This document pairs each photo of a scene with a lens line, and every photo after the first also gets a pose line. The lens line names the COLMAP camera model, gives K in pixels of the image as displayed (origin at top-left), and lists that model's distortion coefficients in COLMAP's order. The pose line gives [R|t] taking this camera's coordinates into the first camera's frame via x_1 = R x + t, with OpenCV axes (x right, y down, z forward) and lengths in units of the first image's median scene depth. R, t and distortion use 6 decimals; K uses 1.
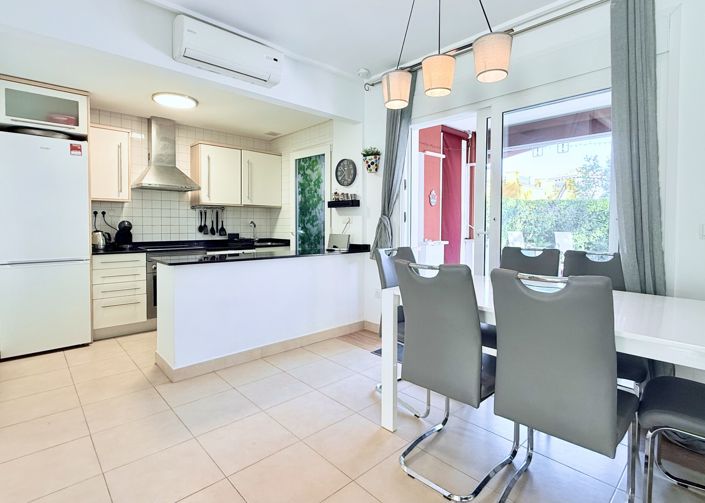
lens RADIAL K [[358.2, 0, 355.3], [0, 358.2, 231.5], [0, 0, 1]] dist [0.000796, 0.000258]
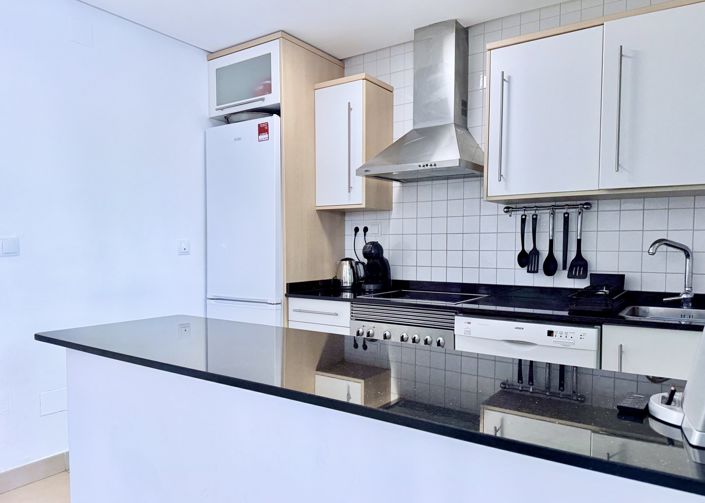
lens RADIAL K [[507.6, 0, 351.8], [0, 507.6, 281.3], [0, 0, 1]] dist [0.046672, 0.000720]
pose [[0.193550, 0.062980, -0.979067, 0.116485], [-0.019818, 0.997985, 0.060279, -0.012890], [0.980890, 0.007736, 0.194408, 0.687157]]
